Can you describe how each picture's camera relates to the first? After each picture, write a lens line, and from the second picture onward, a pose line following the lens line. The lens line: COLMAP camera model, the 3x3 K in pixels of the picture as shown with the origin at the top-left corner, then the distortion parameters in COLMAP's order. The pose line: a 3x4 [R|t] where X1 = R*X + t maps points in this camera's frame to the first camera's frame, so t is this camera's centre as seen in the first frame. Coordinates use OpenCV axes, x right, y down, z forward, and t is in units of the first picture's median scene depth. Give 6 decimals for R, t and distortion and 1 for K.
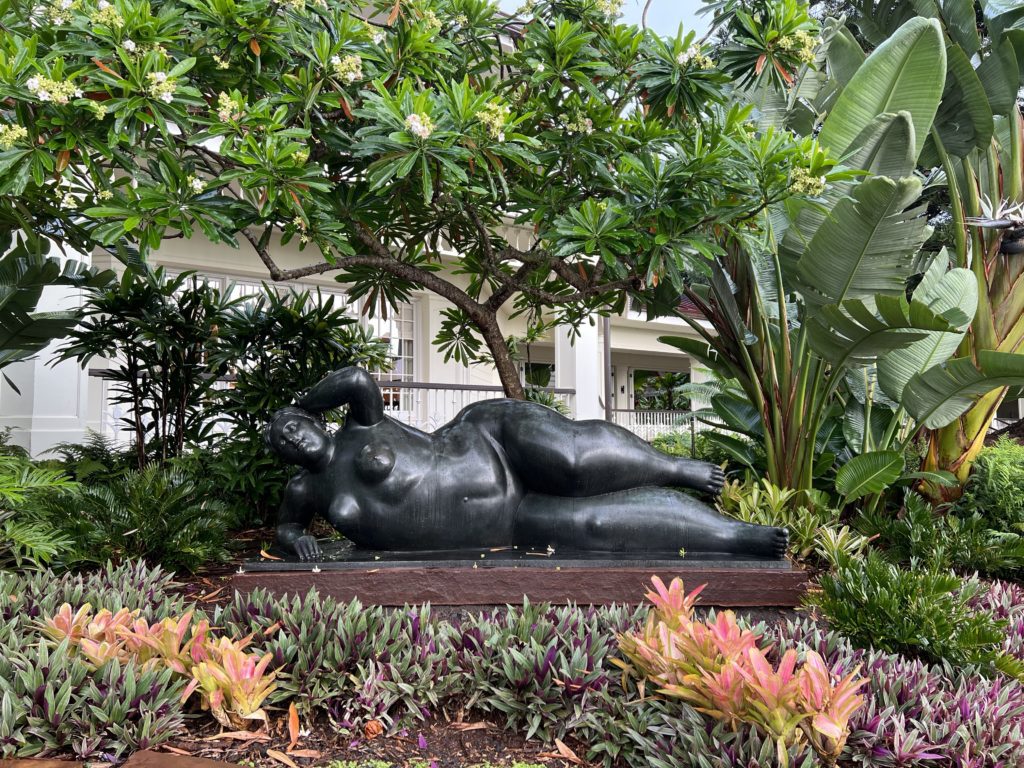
lens RADIAL K [[763.2, 0, 512.0], [0, 763.2, 384.0], [0, 0, 1]] dist [0.092716, -0.120226]
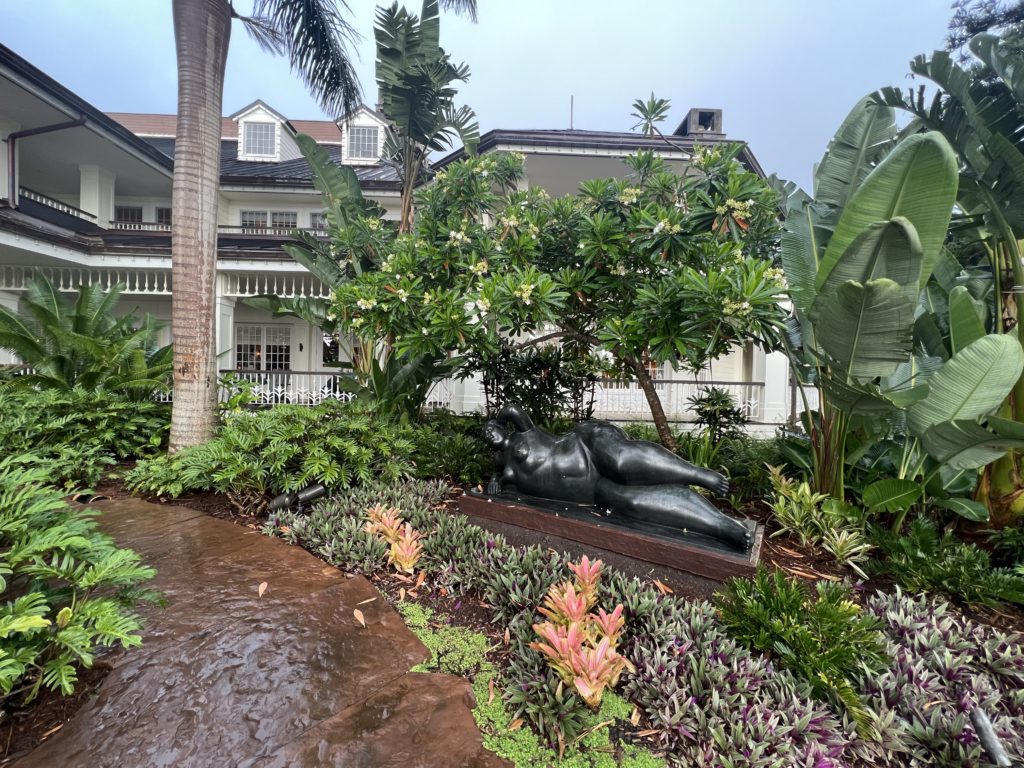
lens RADIAL K [[414.6, 0, 512.0], [0, 414.6, 384.0], [0, 0, 1]] dist [0.002333, 0.000378]
pose [[0.819722, 0.032237, -0.571853, 0.487367], [0.008839, 0.997584, 0.068906, -0.175767], [0.572693, -0.061538, 0.817457, 0.130608]]
